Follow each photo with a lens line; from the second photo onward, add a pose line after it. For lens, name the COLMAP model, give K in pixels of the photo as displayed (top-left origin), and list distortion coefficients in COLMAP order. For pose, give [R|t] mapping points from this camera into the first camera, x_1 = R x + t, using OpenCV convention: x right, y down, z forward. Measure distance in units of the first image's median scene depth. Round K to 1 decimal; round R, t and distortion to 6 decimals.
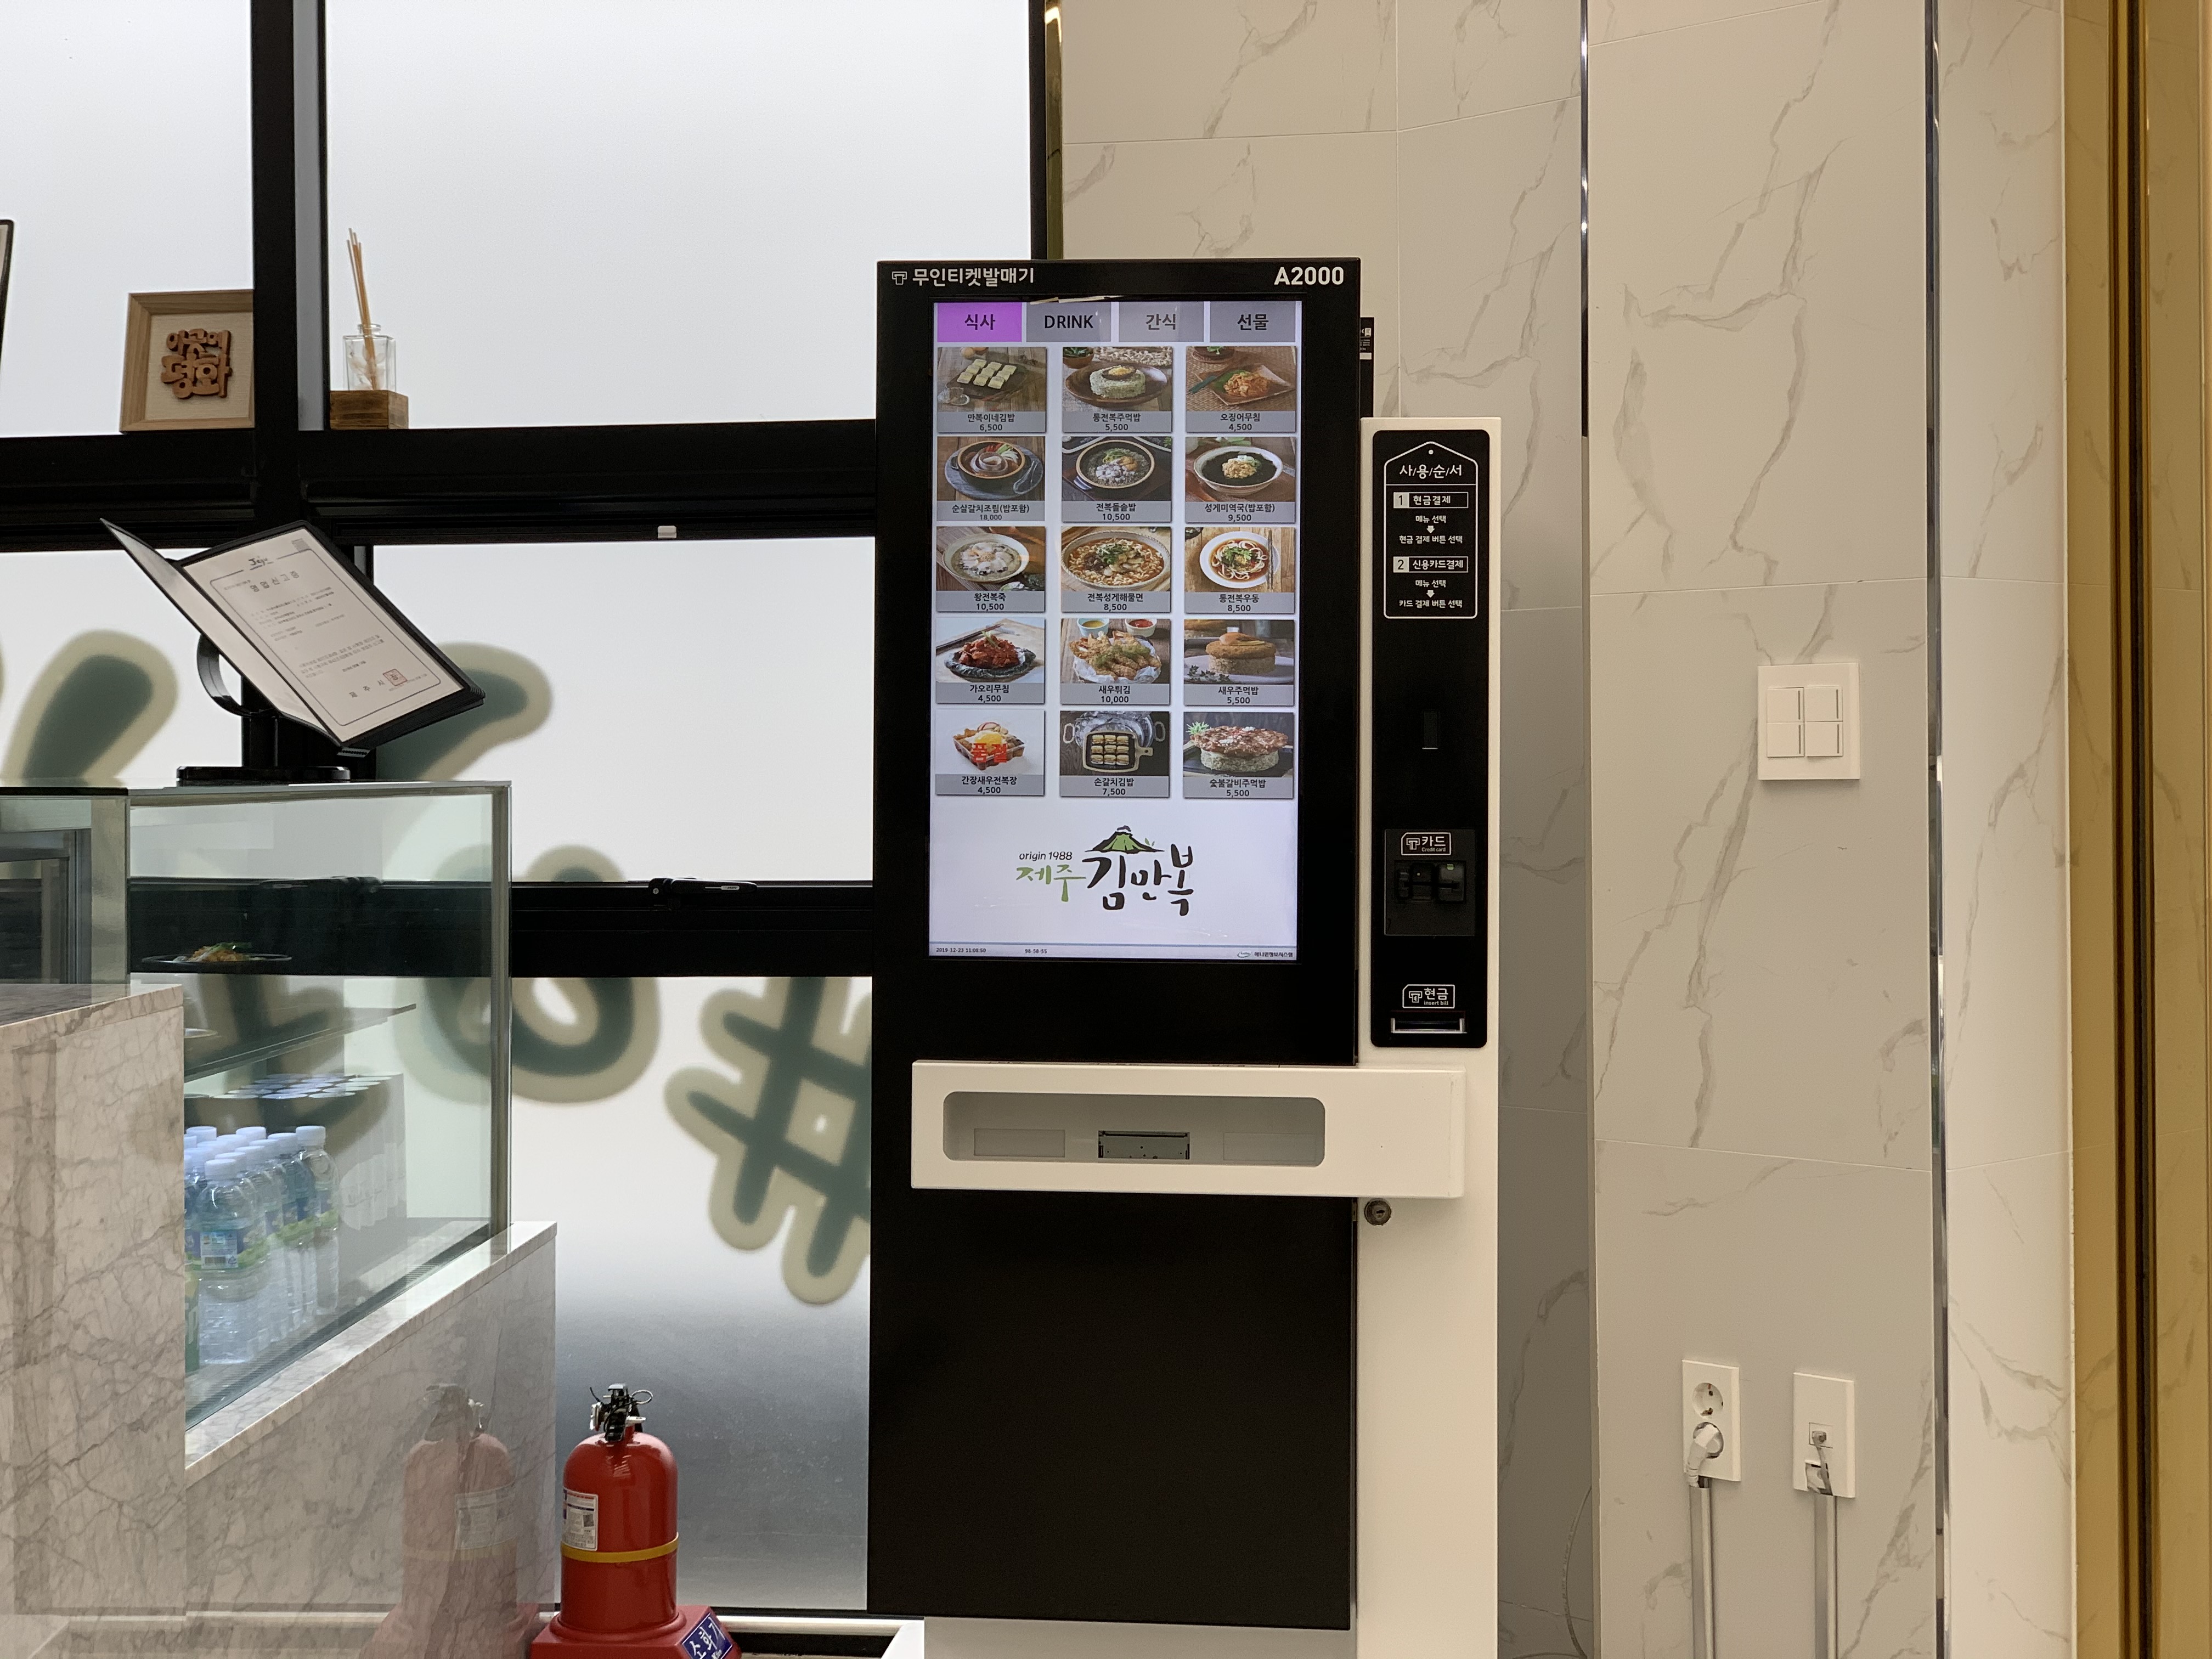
lens RADIAL K [[3345.0, 0, 1103.9], [0, 3345.0, 832.1], [0, 0, 1]] dist [0.089471, 0.000000]
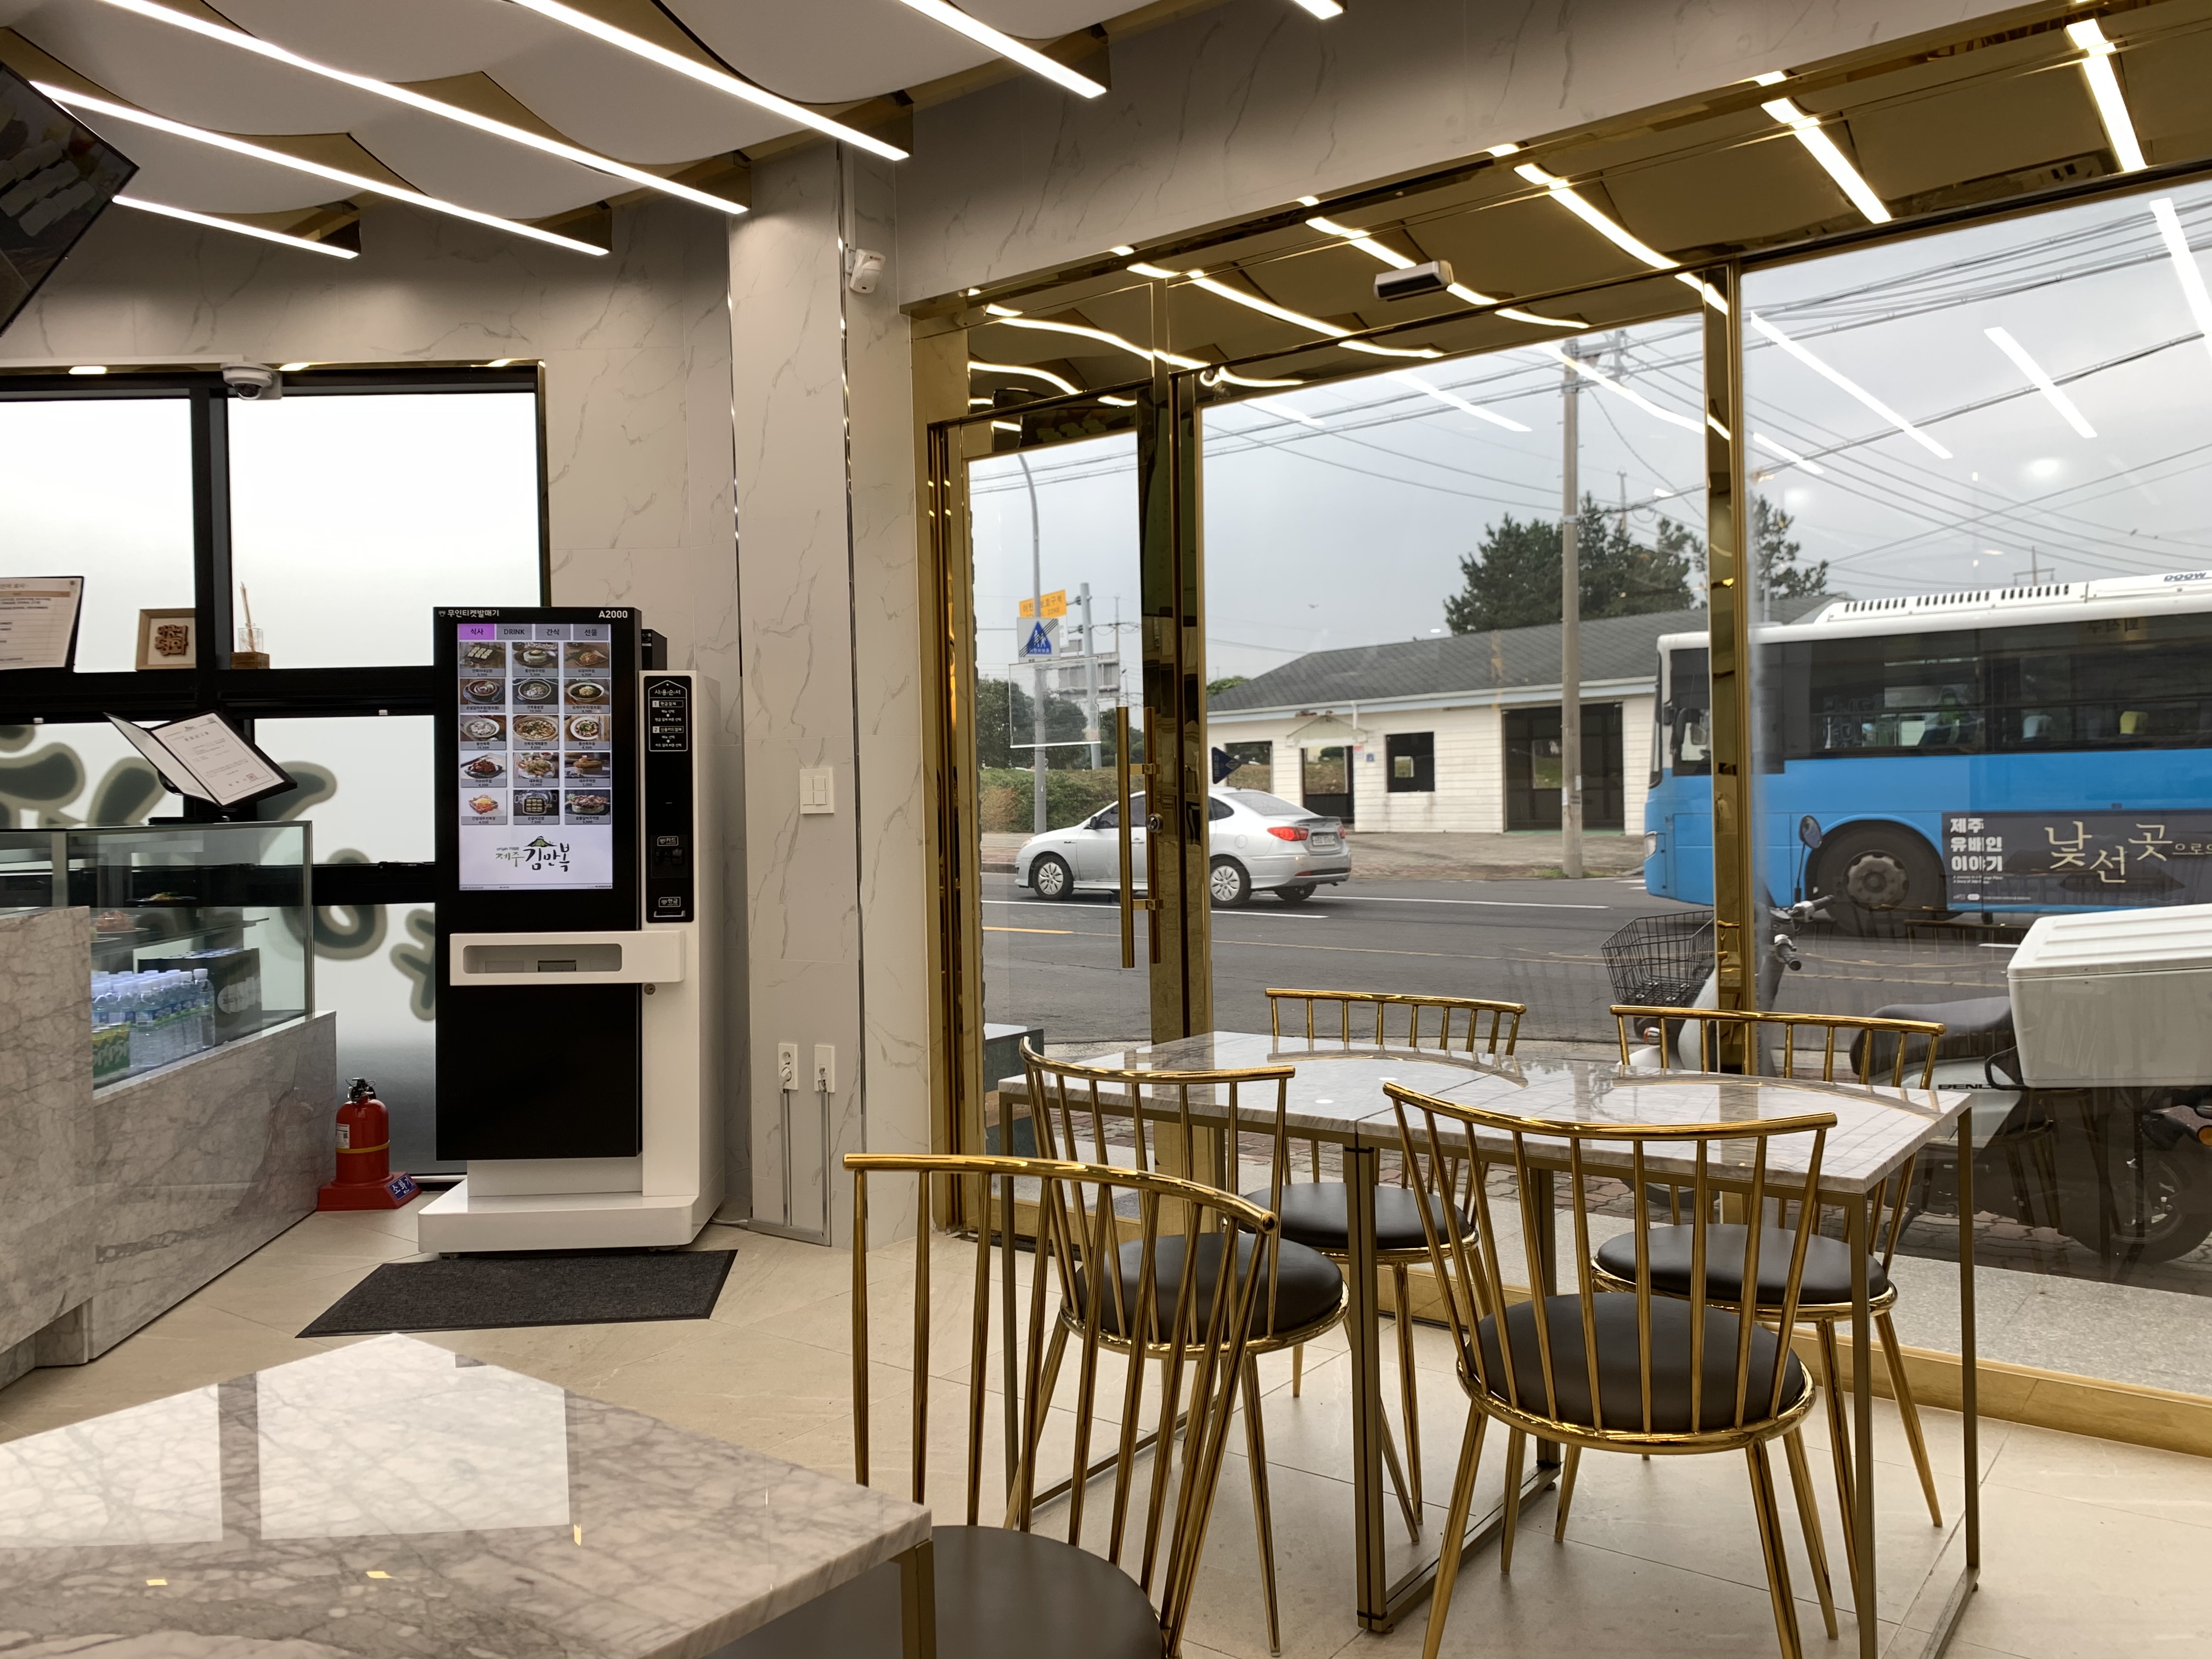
lens RADIAL K [[1670.5, 0, 1120.9], [0, 1670.5, 826.3], [0, 0, 1]] dist [0.021526, -0.021756]
pose [[0.985967, -0.015751, 0.166194, 0.221335], [0.016683, 0.999852, -0.004214, 0.003363], [-0.166103, 0.006928, 0.986084, -0.287205]]
